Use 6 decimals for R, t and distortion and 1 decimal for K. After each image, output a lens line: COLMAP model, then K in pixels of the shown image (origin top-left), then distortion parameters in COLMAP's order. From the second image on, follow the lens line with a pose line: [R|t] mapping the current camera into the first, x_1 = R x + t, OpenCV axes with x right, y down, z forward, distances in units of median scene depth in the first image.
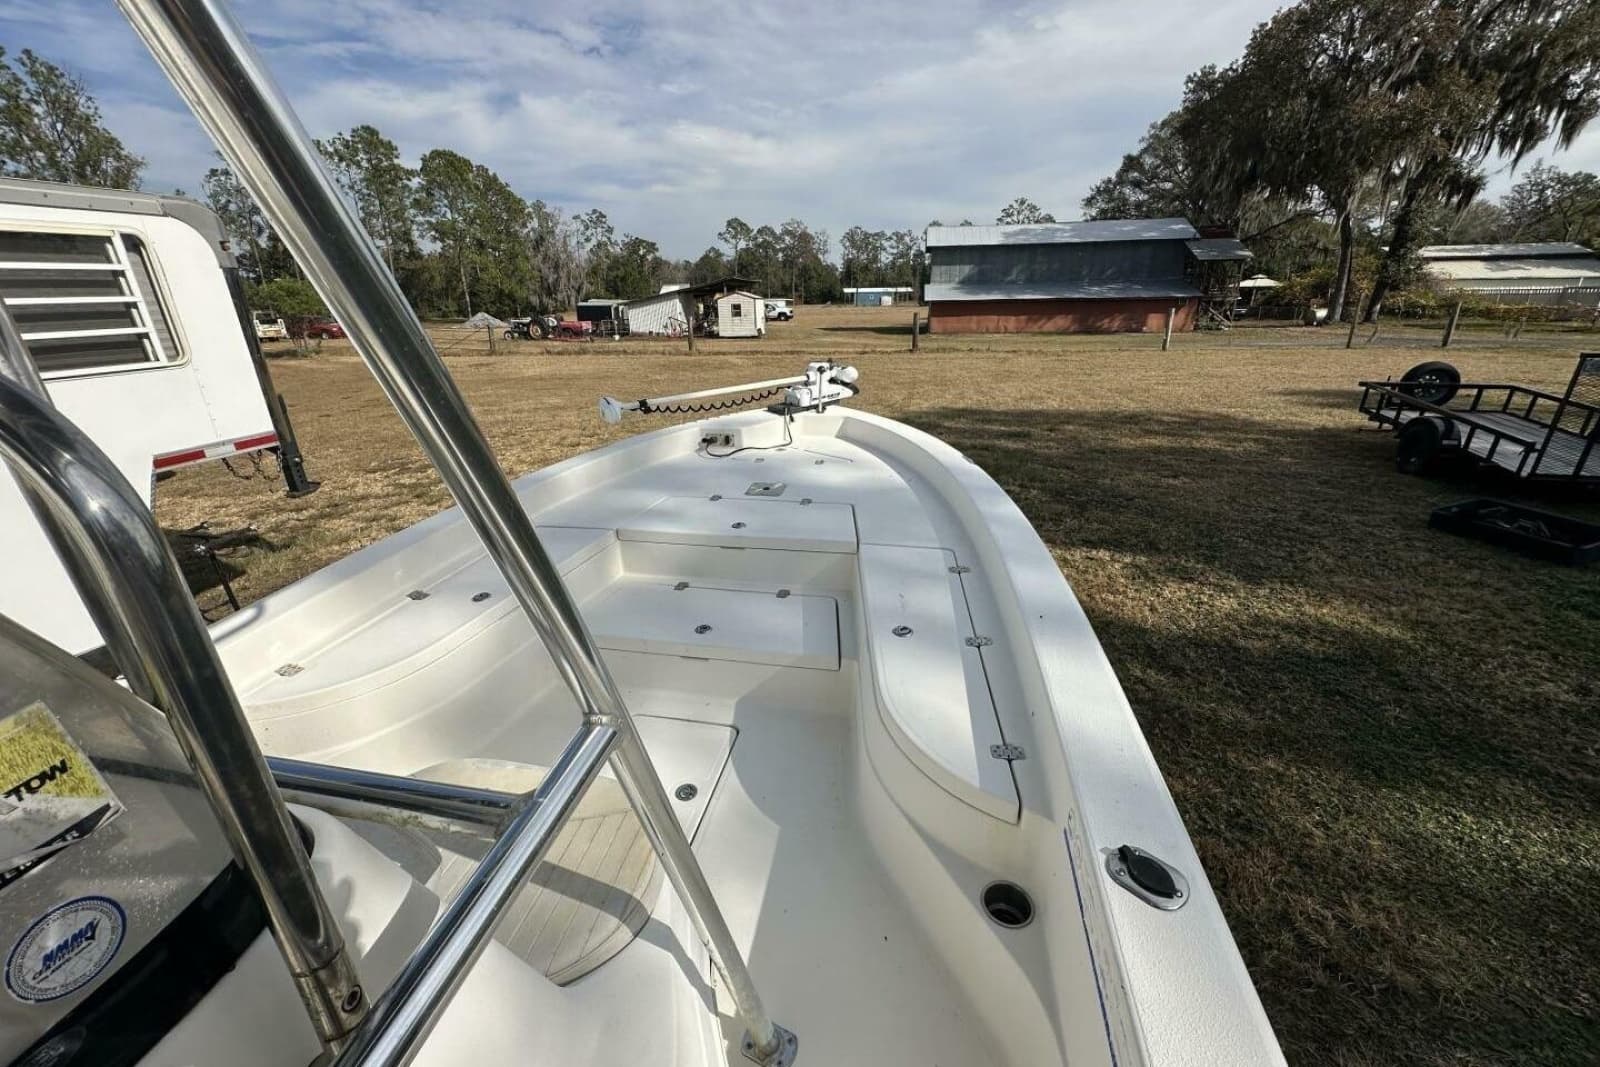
lens RADIAL K [[668.0, 0, 780.5], [0, 668.0, 538.1], [0, 0, 1]] dist [-0.001356, 0.003331]
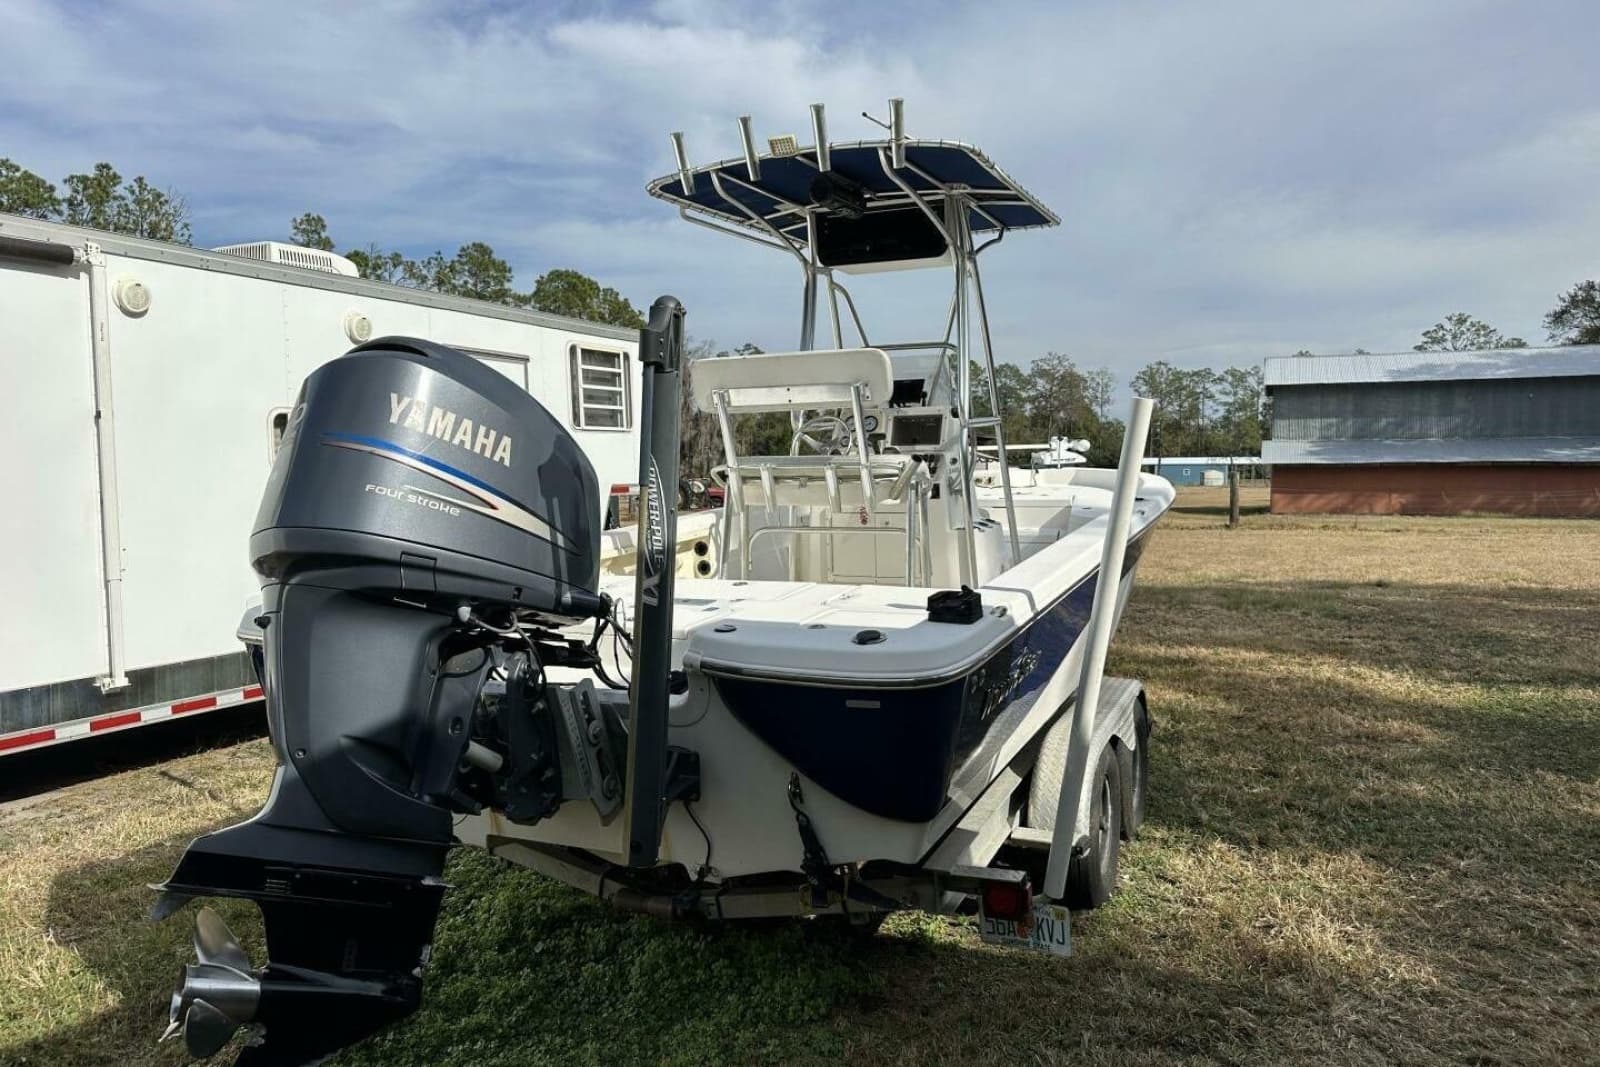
lens RADIAL K [[1141.4, 0, 803.7], [0, 1141.4, 505.8], [0, 0, 1]] dist [0.071017, -0.005227]
pose [[0.981291, 0.017179, -0.191764, -0.000150], [-0.075585, 0.950422, -0.301637, 0.051338], [0.177075, 0.310488, 0.933939, -0.102242]]
